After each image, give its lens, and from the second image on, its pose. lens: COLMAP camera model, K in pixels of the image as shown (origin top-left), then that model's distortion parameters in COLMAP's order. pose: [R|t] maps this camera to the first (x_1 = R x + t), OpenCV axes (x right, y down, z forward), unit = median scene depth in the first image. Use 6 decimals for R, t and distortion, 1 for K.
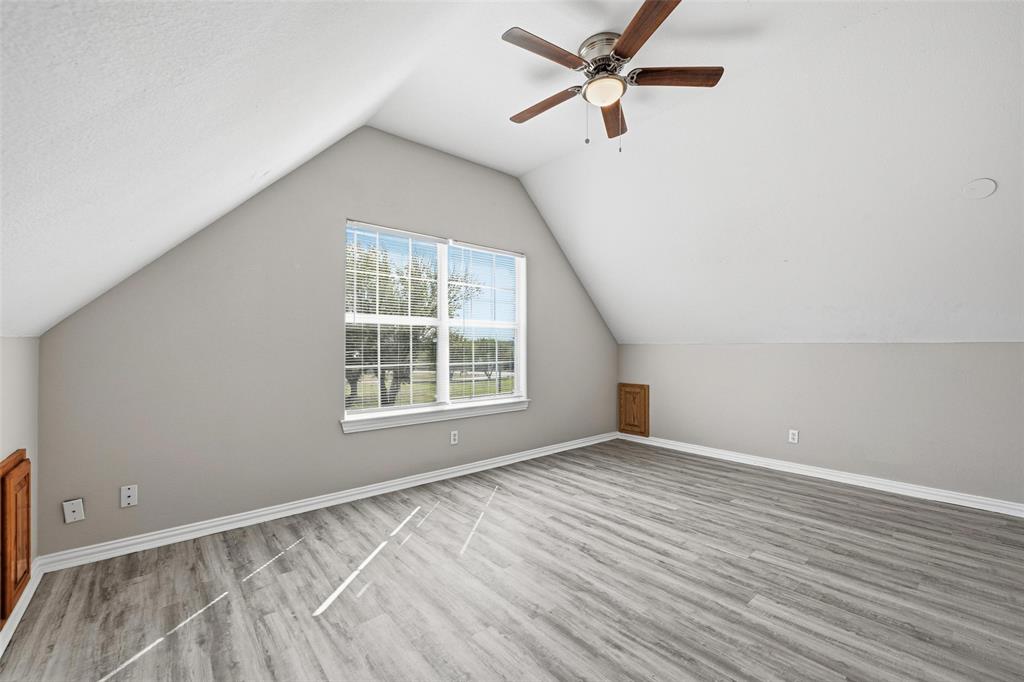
lens RADIAL K [[412.6, 0, 512.1], [0, 412.6, 342.9], [0, 0, 1]] dist [-0.007671, -0.000631]
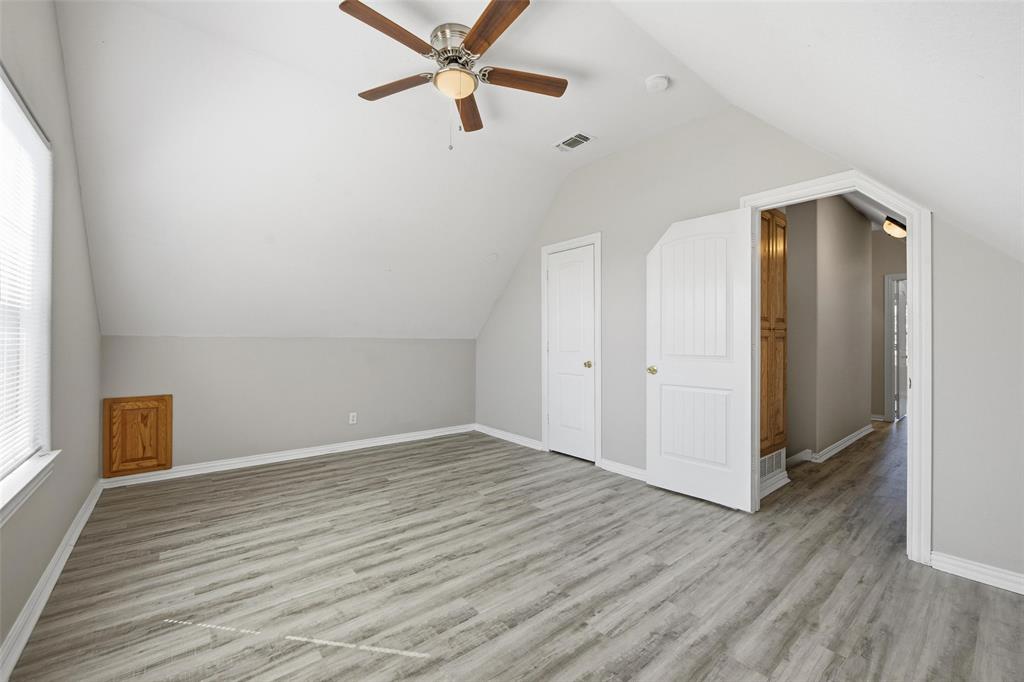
lens RADIAL K [[412.6, 0, 516.5], [0, 412.6, 342.2], [0, 0, 1]] dist [-0.007671, -0.000631]
pose [[0.016894, -0.000952, 0.999857, -0.587252], [-0.015655, 0.999877, 0.001216, 0.003269], [-0.999735, -0.015673, 0.016877, 0.643563]]
